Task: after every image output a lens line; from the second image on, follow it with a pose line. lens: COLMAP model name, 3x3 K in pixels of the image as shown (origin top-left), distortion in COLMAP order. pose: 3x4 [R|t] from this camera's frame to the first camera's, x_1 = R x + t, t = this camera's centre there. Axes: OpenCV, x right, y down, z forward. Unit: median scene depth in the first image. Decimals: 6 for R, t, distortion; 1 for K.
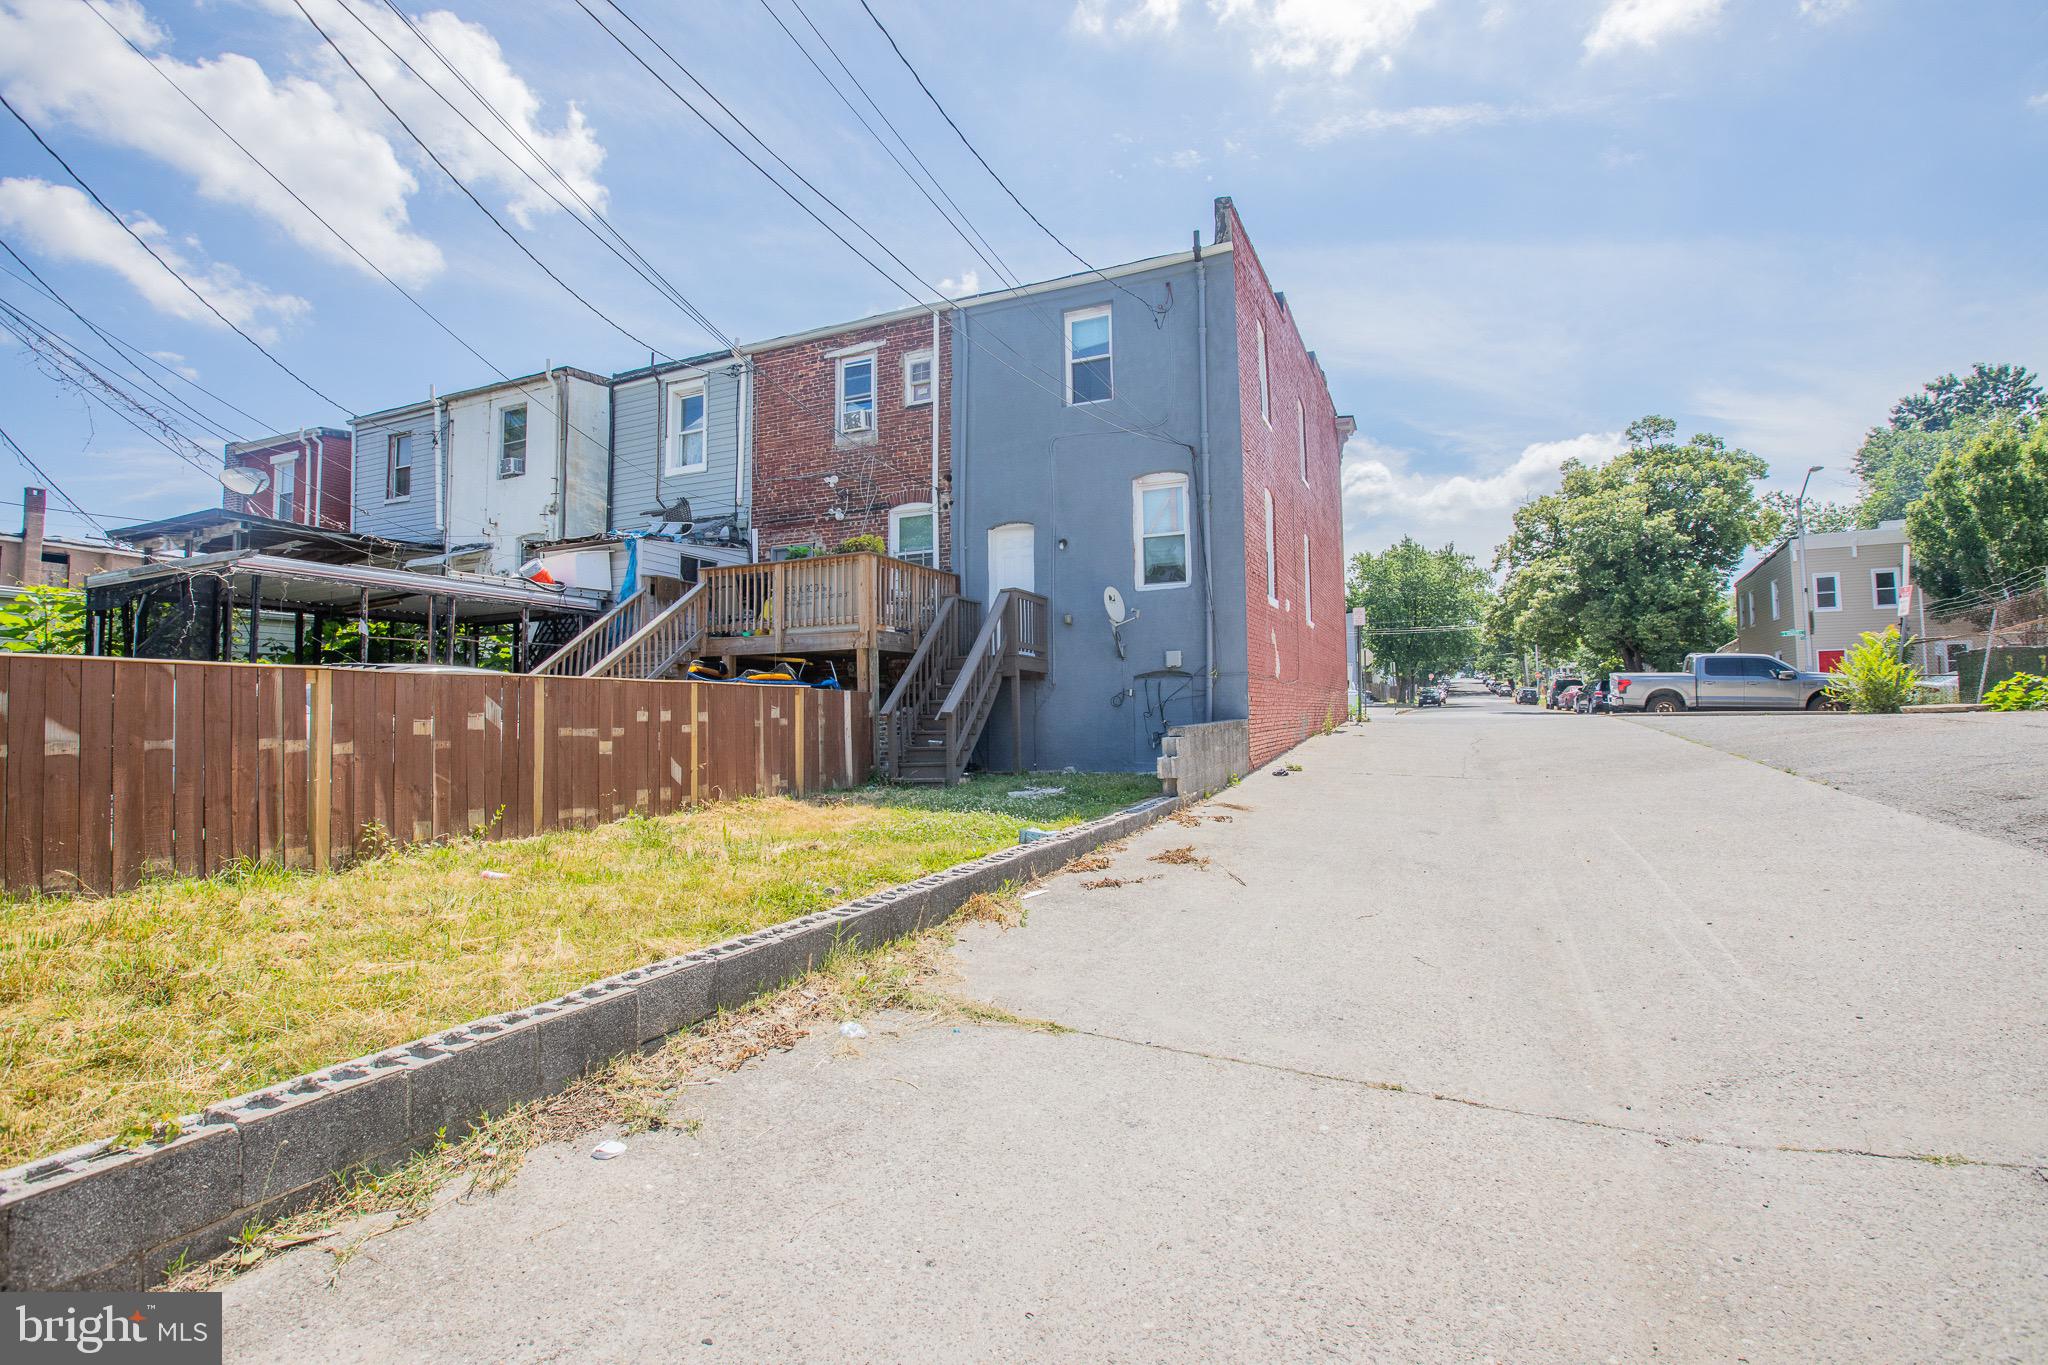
lens RADIAL K [[980.2, 0, 934.6], [0, 980.2, 676.9], [0, 0, 1]] dist [-0.040643, 0.014689]
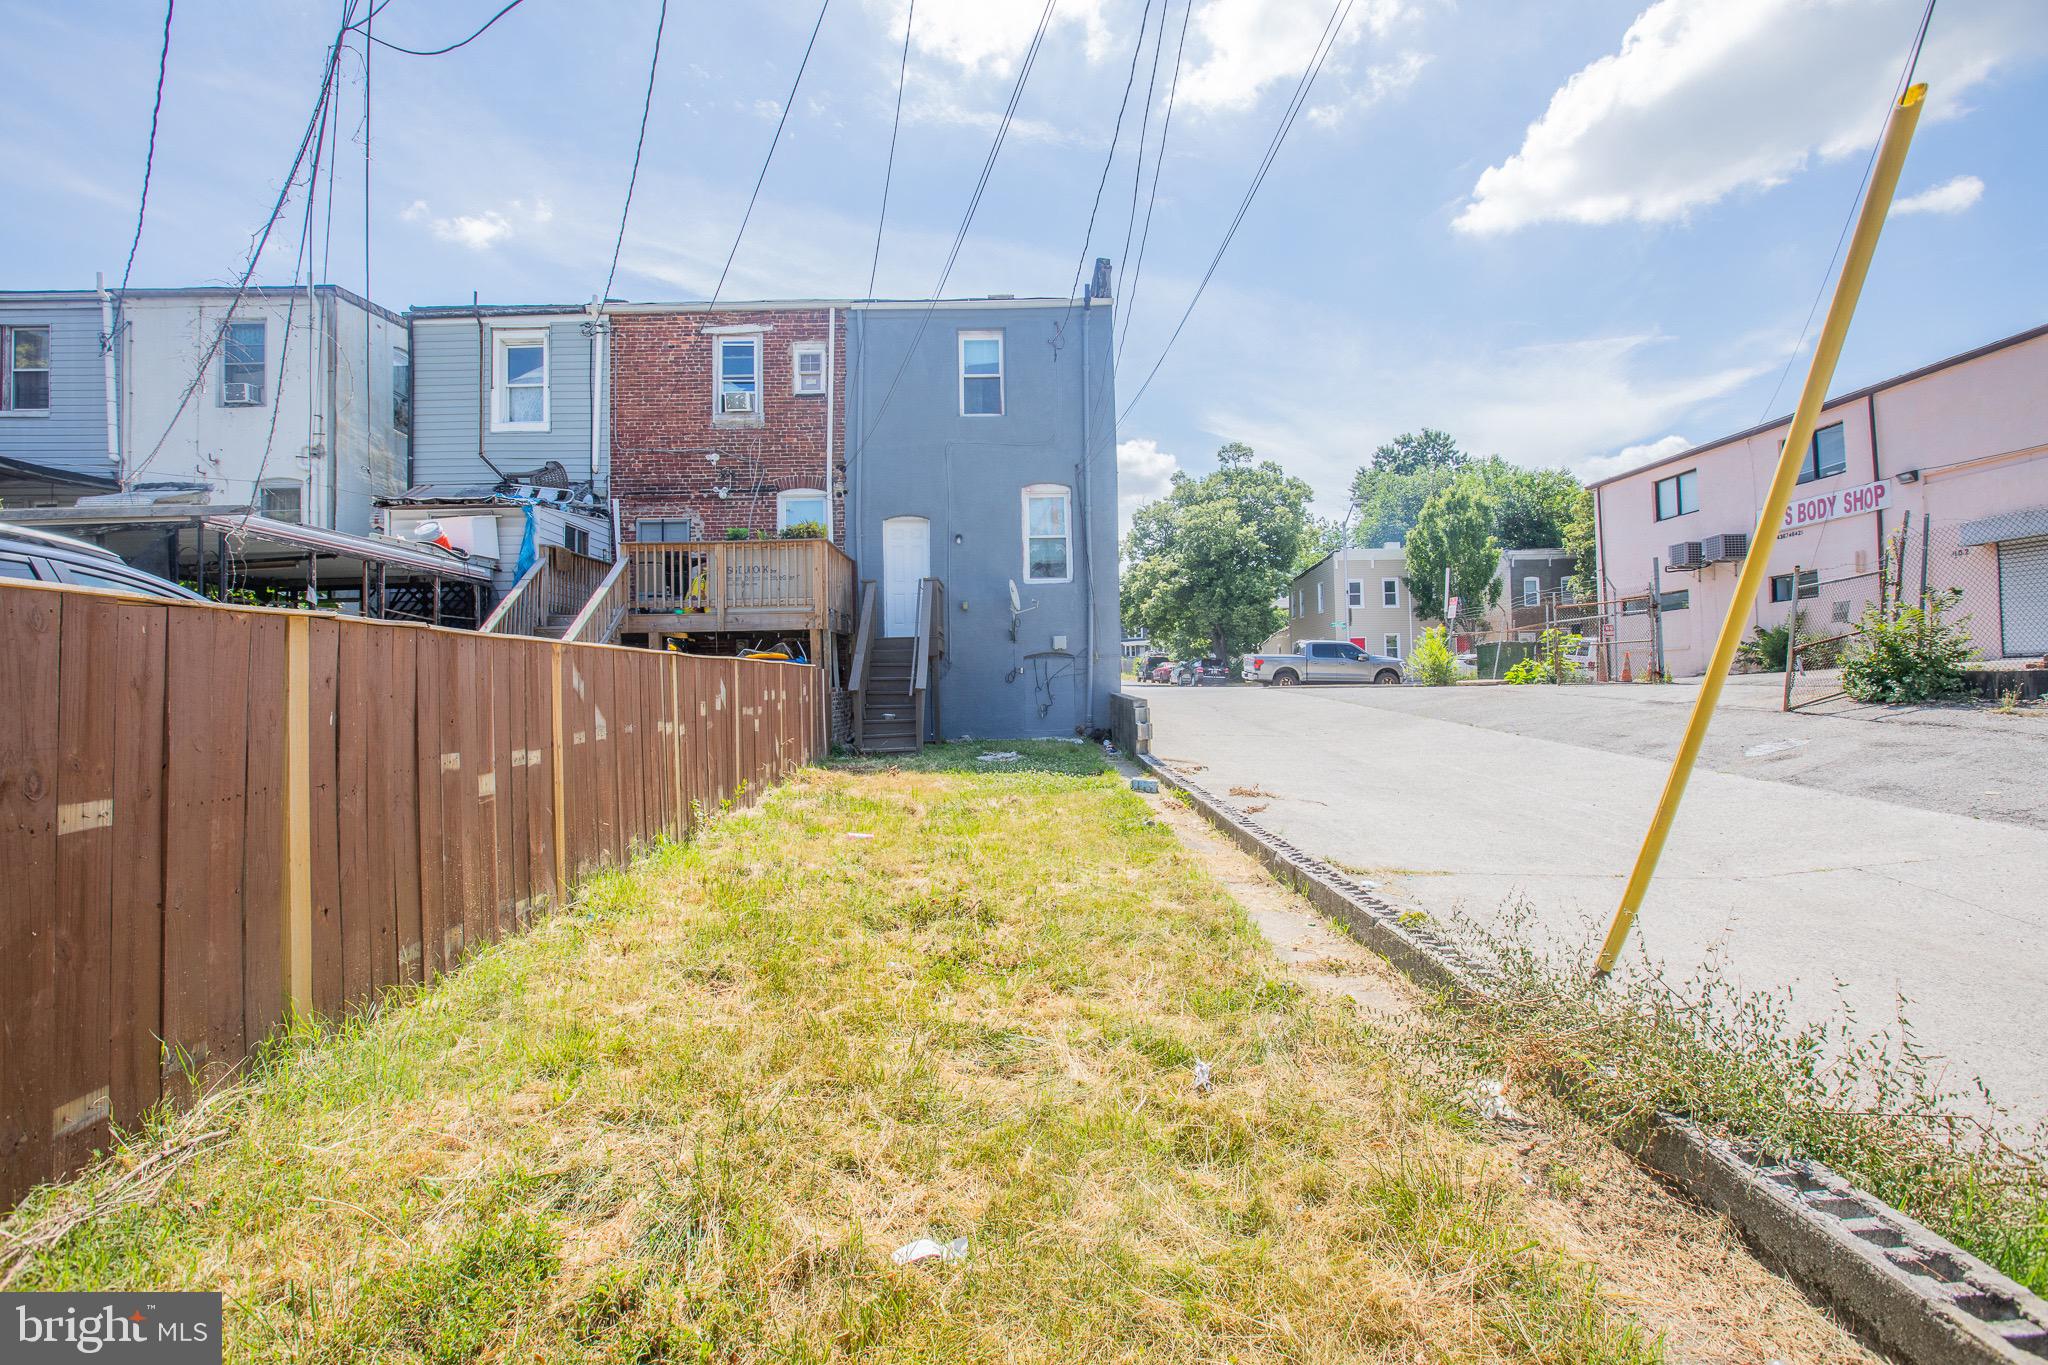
lens RADIAL K [[980.2, 0, 1021.1], [0, 980.2, 681.9], [0, 0, 1]] dist [-0.040643, 0.014689]
pose [[0.898418, -0.002022, 0.439136, -0.250242], [-0.012443, 0.999471, 0.030058, -0.004718], [-0.438964, -0.032469, 0.897918, -0.042292]]
